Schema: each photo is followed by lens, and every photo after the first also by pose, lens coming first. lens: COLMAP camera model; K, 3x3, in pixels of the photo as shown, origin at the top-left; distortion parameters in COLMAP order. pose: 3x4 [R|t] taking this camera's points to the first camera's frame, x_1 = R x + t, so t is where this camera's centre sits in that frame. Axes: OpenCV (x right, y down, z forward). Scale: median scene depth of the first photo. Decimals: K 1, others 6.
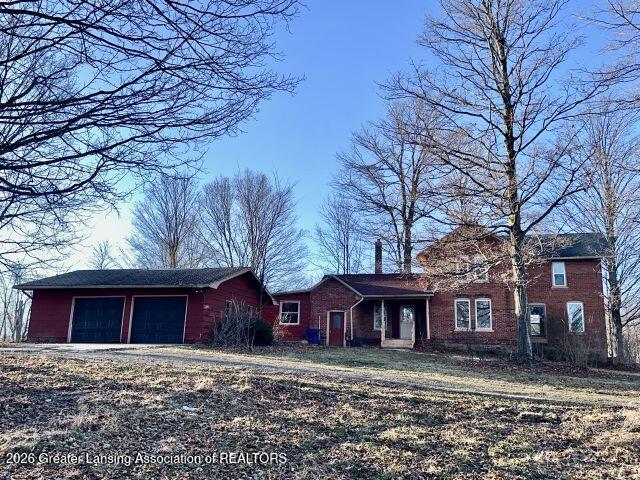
lens RADIAL K [[581.0, 0, 320.0], [0, 581.0, 240.0], [0, 0, 1]] dist [0.014939, 0.006352]
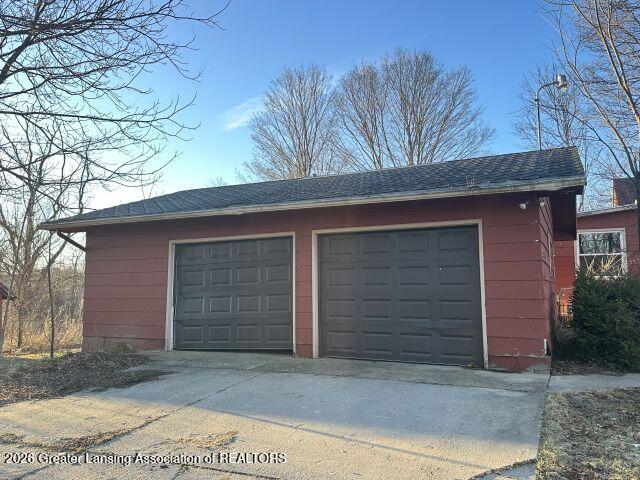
lens RADIAL K [[520.7, 0, 320.0], [0, 520.7, 240.0], [0, 0, 1]] dist [-0.000506, -0.000504]
pose [[0.984664, -0.056016, -0.165221, -0.251478], [0.074439, 0.991414, 0.107508, 0.063452], [0.157781, -0.118158, 0.980379, 0.641038]]
